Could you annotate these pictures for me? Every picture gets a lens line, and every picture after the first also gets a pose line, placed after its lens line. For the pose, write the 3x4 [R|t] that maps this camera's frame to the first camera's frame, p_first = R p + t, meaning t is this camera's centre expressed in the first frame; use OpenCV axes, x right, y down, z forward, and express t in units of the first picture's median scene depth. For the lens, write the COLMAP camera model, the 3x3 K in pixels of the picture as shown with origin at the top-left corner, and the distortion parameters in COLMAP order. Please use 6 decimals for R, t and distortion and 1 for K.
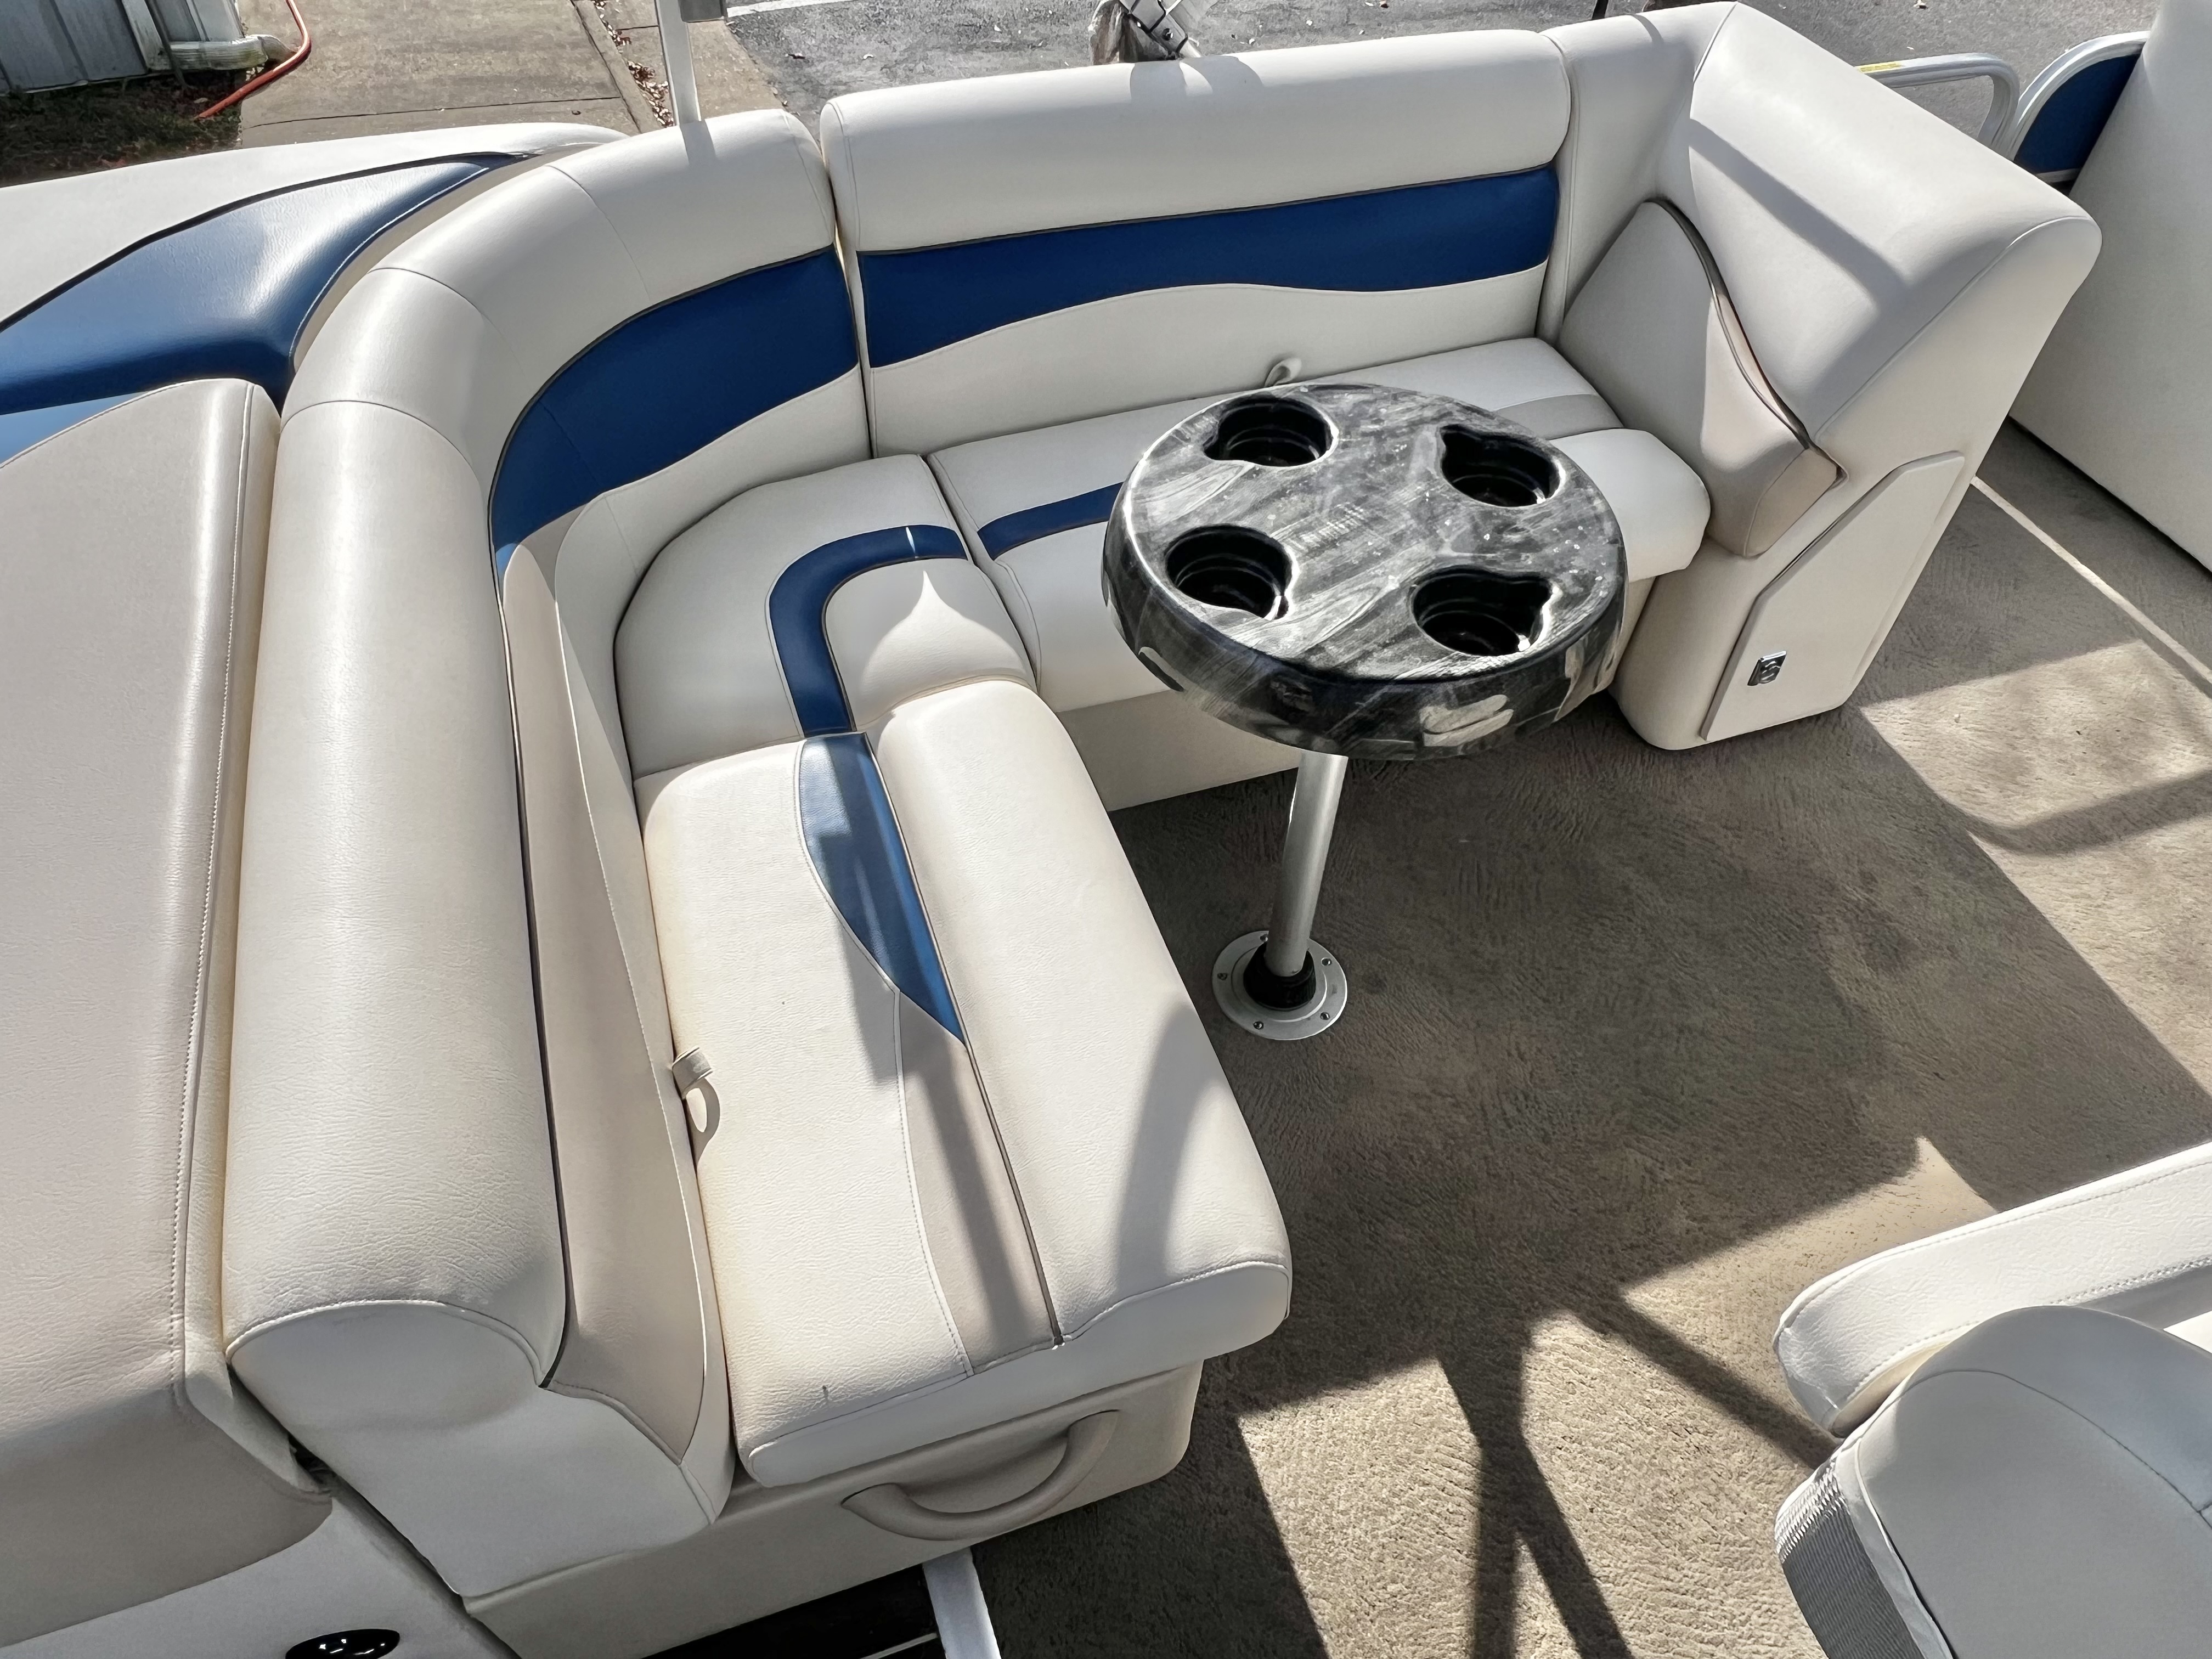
lens RADIAL K [[1451.7, 0, 1093.2], [0, 1451.7, 829.4], [0, 0, 1]] dist [-0.001348, -0.002443]
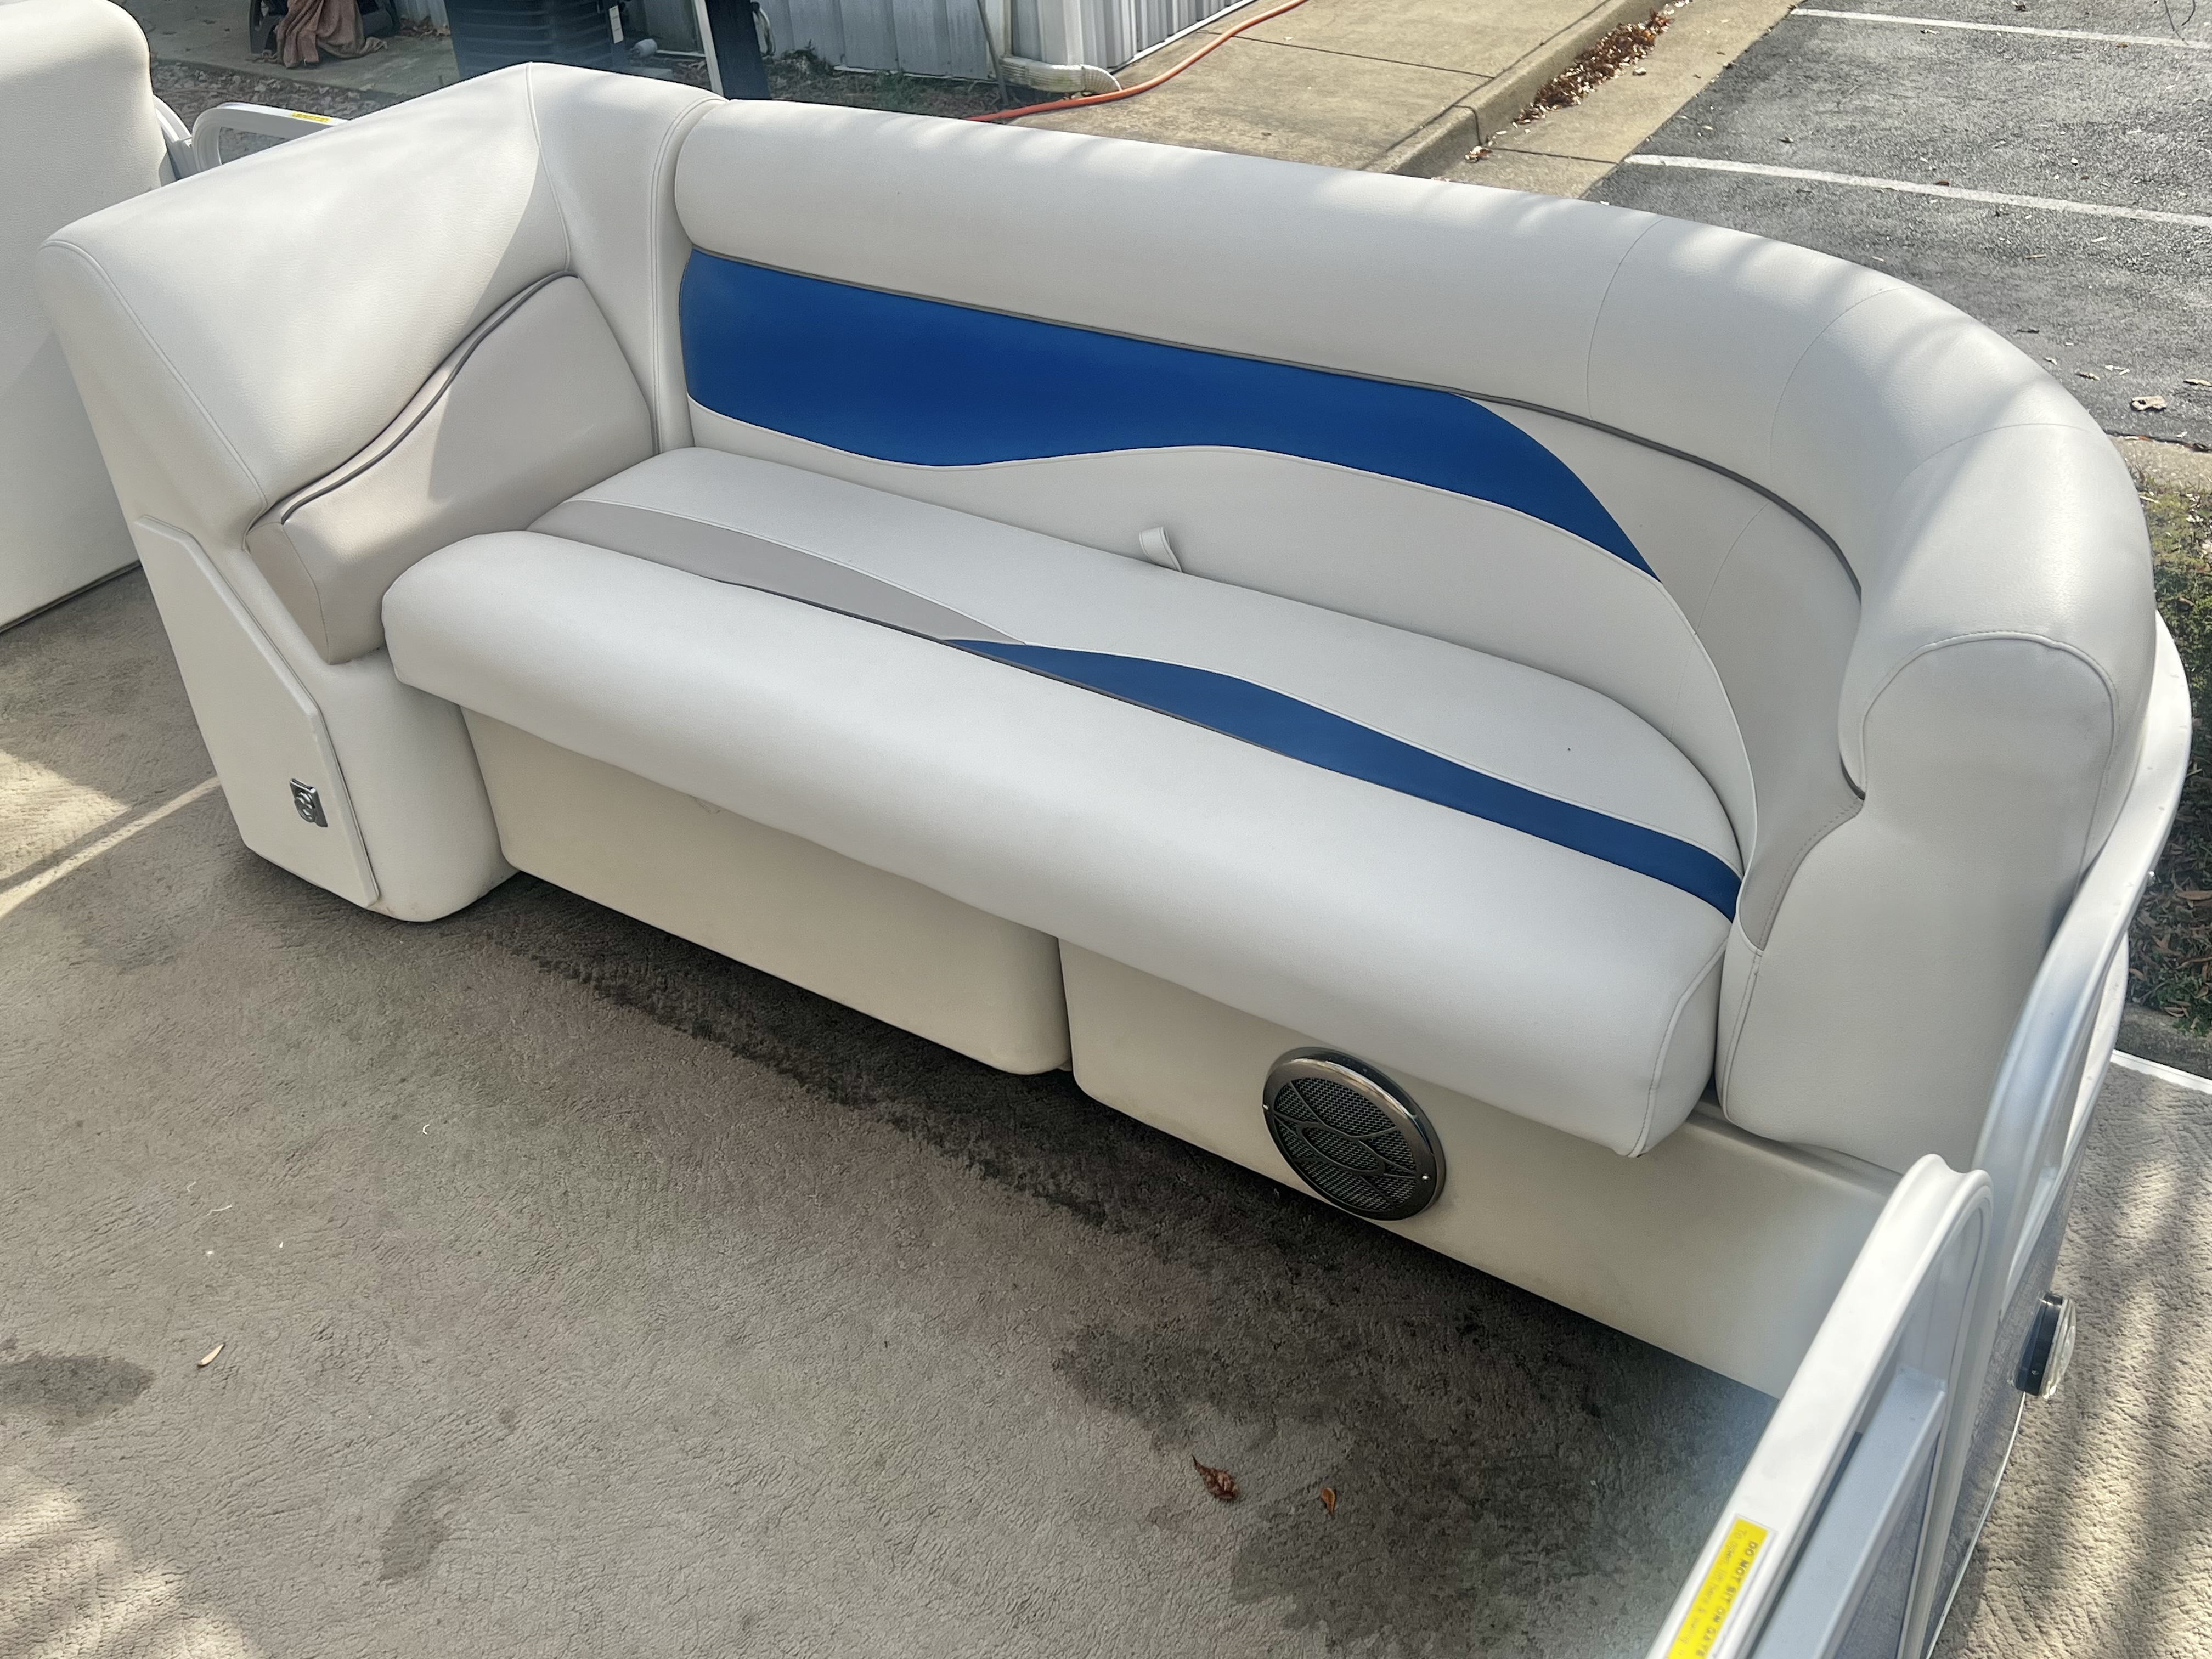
lens RADIAL K [[2142.8, 0, 1111.1], [0, 2142.8, 811.9], [0, 0, 1]] dist [0.026375, 0.000000]
pose [[0.597700, 0.393744, -0.698370, 2.408663], [-0.544881, 0.838489, 0.006408, -0.554560], [0.588098, 0.376699, 0.715708, 0.623455]]
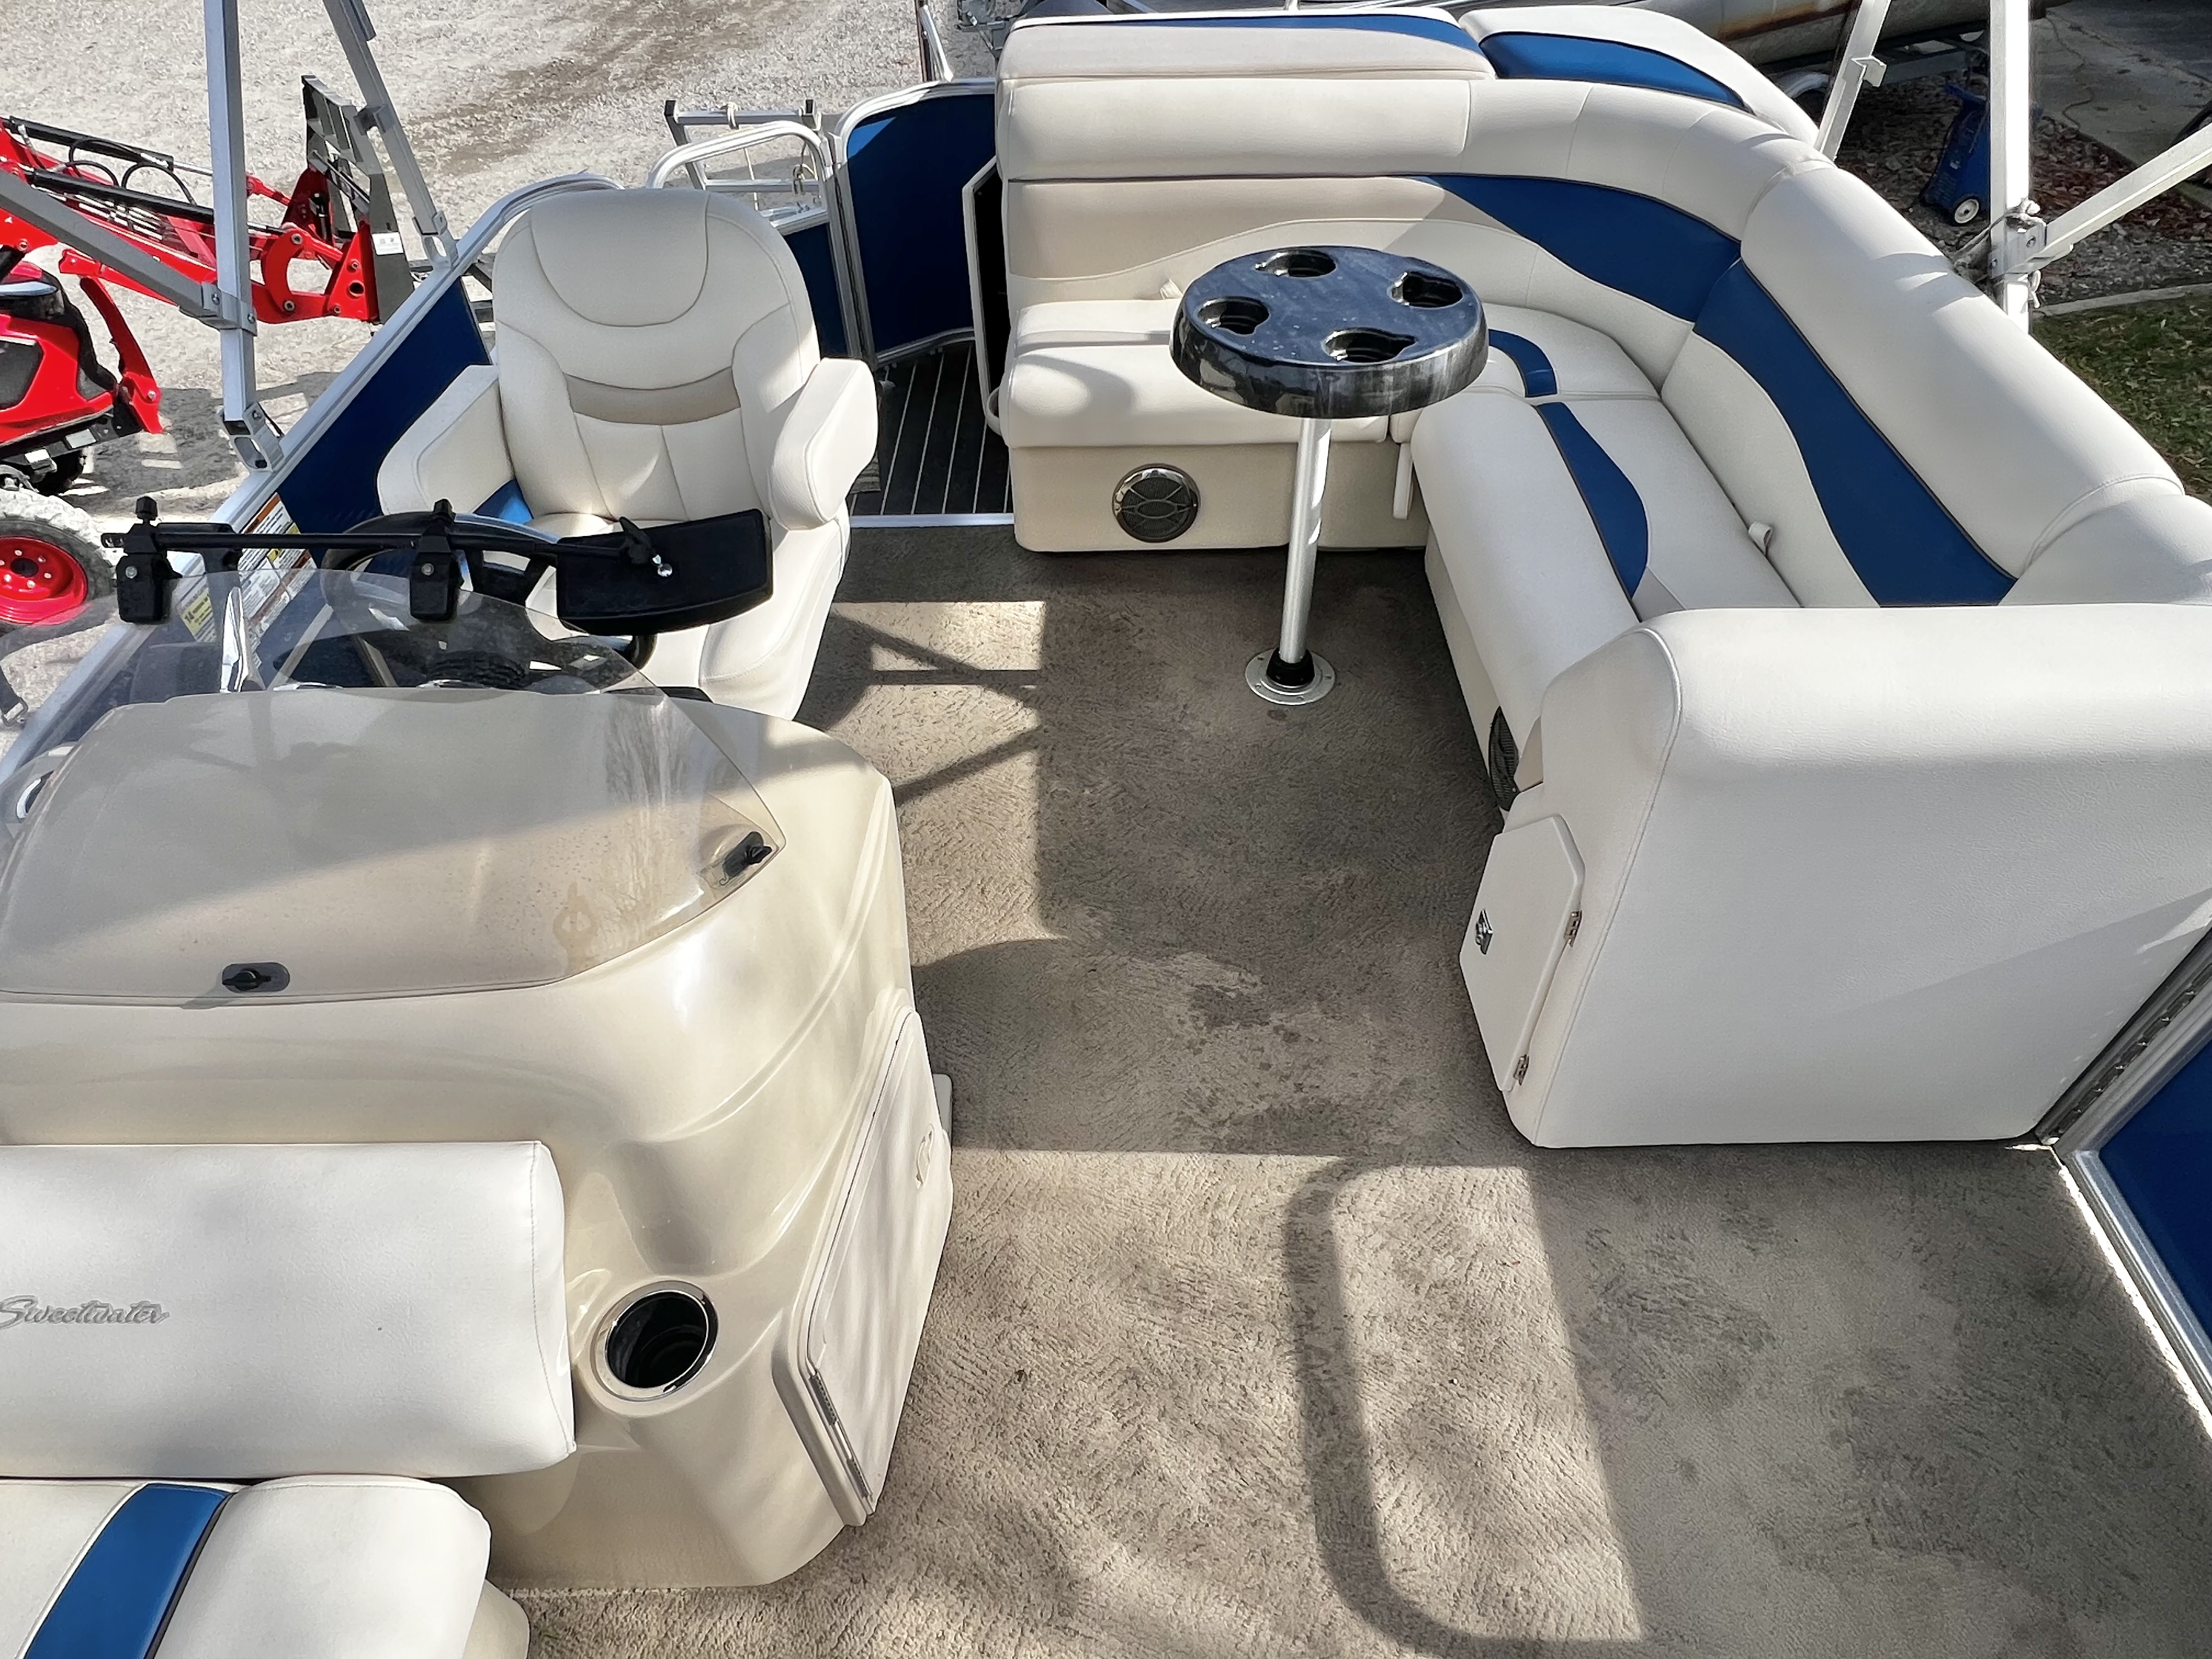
lens RADIAL K [[1288.4, 0, 1088.5], [0, 1288.4, 837.6], [0, 0, 1]] dist [-0.003454, 0.000951]
pose [[-0.327140, 0.664355, -0.672021, 1.241048], [-0.693499, 0.314283, 0.648294, -0.579768], [0.641902, 0.678129, 0.357915, 0.512954]]
